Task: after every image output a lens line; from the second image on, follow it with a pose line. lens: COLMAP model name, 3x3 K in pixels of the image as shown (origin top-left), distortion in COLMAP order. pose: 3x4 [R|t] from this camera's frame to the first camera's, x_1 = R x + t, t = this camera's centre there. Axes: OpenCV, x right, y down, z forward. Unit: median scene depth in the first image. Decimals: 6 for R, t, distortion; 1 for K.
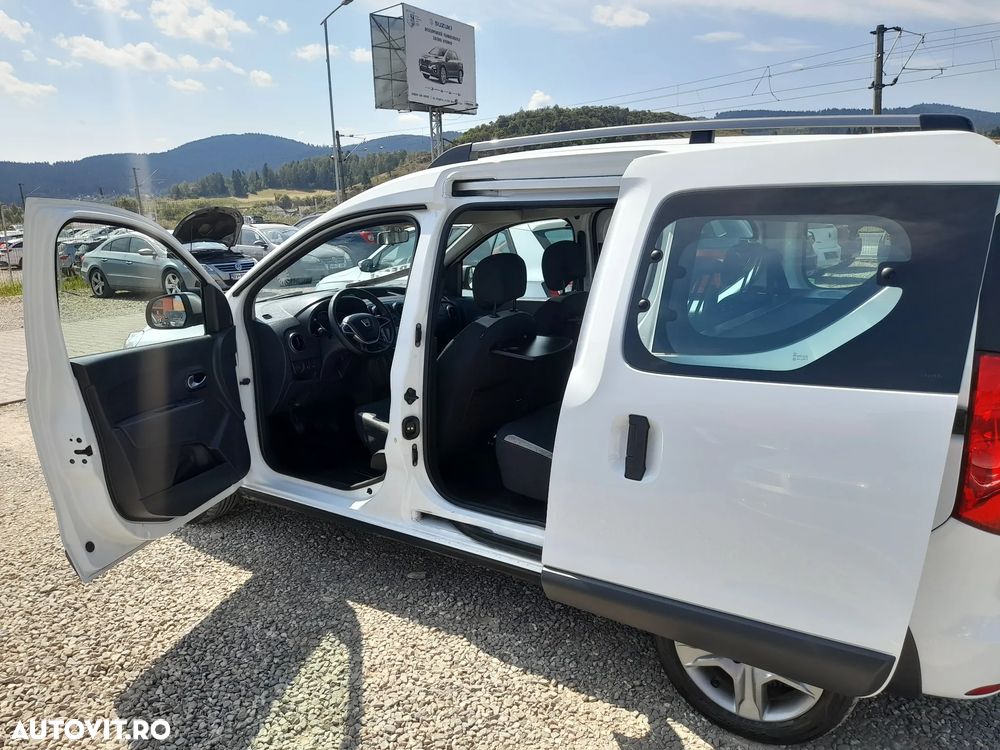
lens RADIAL K [[742.0, 0, 501.5], [0, 742.0, 375.0], [0, 0, 1]] dist [0.048727, -0.042288]
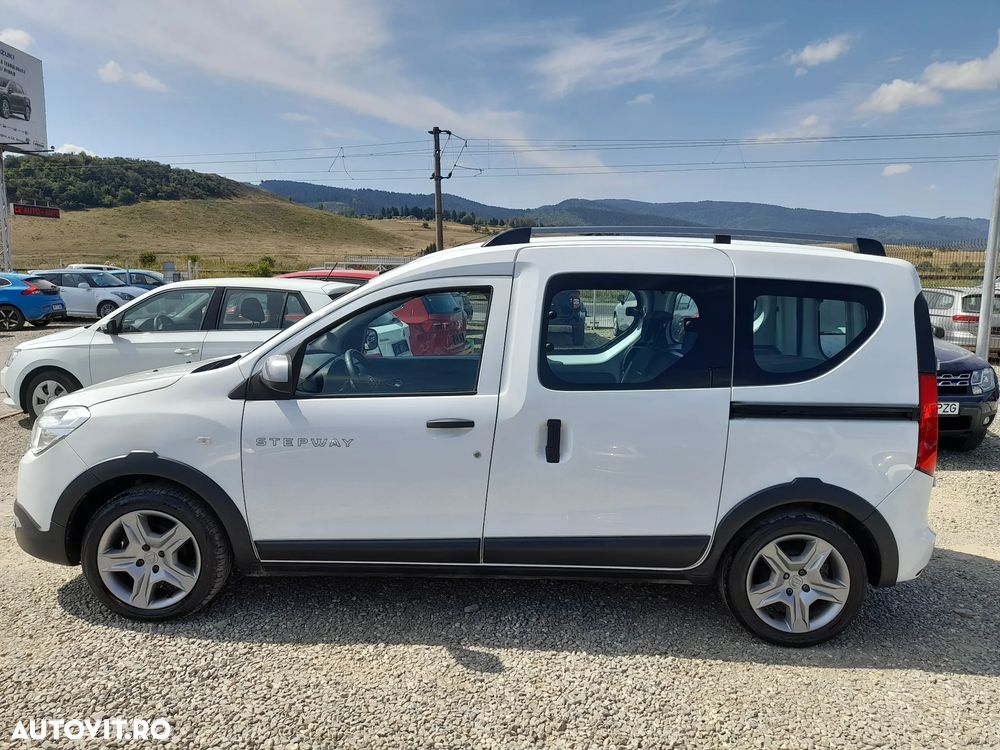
lens RADIAL K [[742.0, 0, 498.9], [0, 742.0, 381.5], [0, 0, 1]] dist [0.048727, -0.042288]
pose [[0.834212, -0.043281, 0.549742, -0.093385], [0.084555, 0.995166, -0.049959, -0.000184], [-0.544923, 0.088159, 0.833839, 0.003551]]
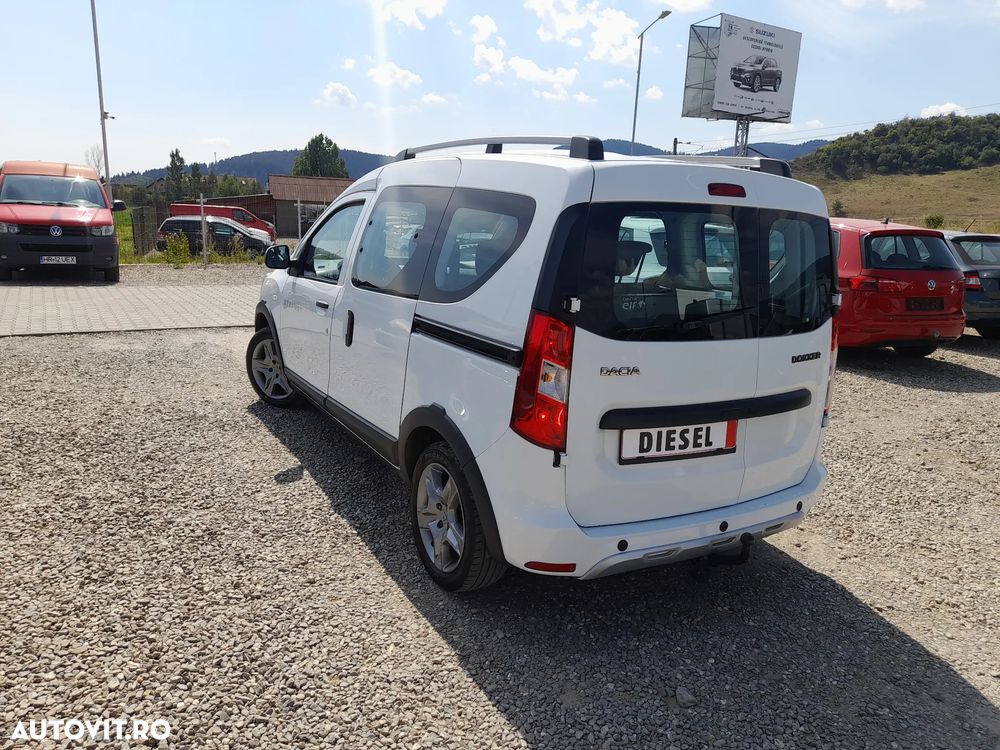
lens RADIAL K [[742.0, 0, 500.8], [0, 742.0, 375.1], [0, 0, 1]] dist [0.048727, -0.042288]
pose [[0.894517, 0.155894, -0.418970, 0.093460], [-0.159247, 0.986864, 0.027202, 0.004939], [0.417707, 0.042387, 0.907592, -0.020646]]
